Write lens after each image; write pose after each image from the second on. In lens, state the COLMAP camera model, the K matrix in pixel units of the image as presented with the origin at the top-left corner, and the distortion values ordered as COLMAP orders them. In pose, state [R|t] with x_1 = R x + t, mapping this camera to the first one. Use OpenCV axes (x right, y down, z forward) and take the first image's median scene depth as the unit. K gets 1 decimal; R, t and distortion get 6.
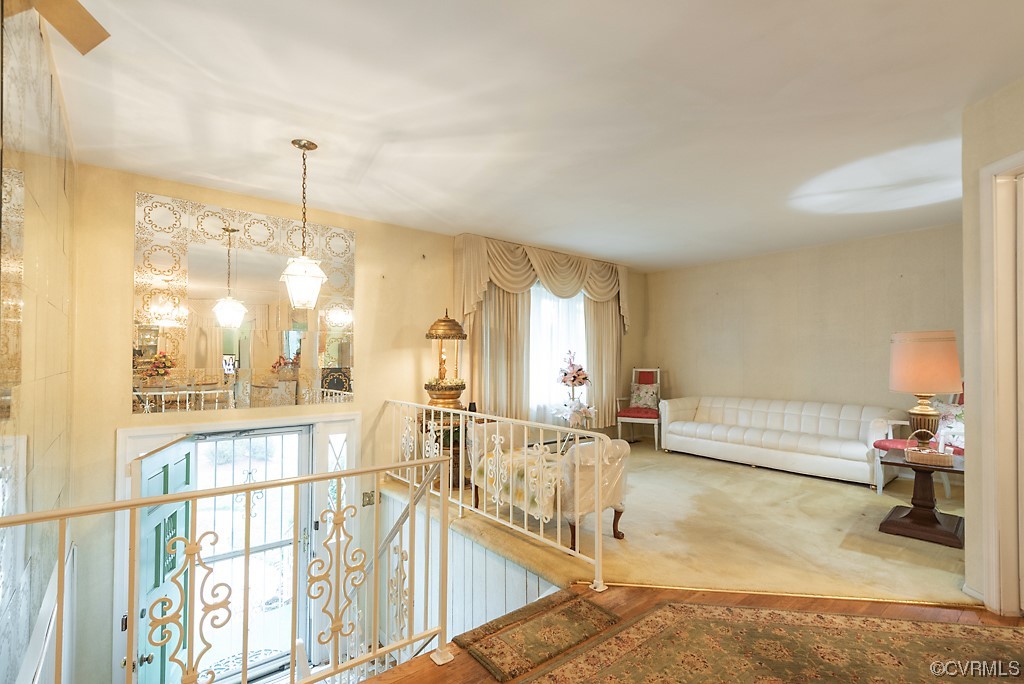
lens RADIAL K [[470.1, 0, 497.3], [0, 470.1, 359.0], [0, 0, 1]] dist [-0.002351, -0.000195]
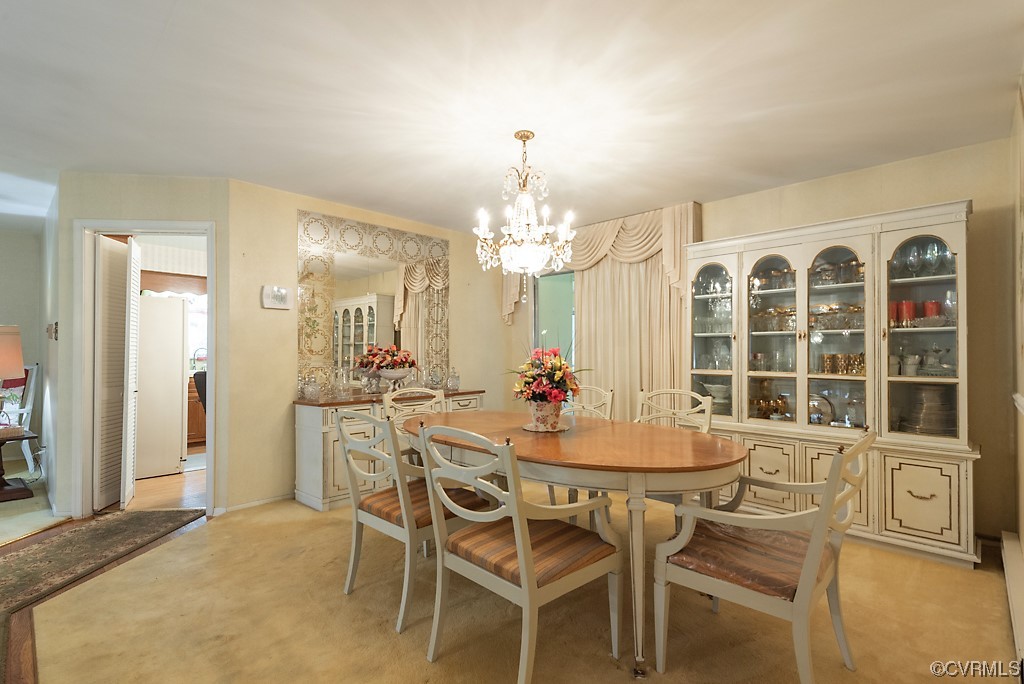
lens RADIAL K [[470.1, 0, 511.0], [0, 470.1, 344.8], [0, 0, 1]] dist [-0.002351, -0.000195]
pose [[-0.127851, 0.008304, 0.991759, -0.604983], [-0.014996, 0.999834, -0.010305, -0.022200], [-0.991680, -0.016190, -0.127705, -0.171589]]
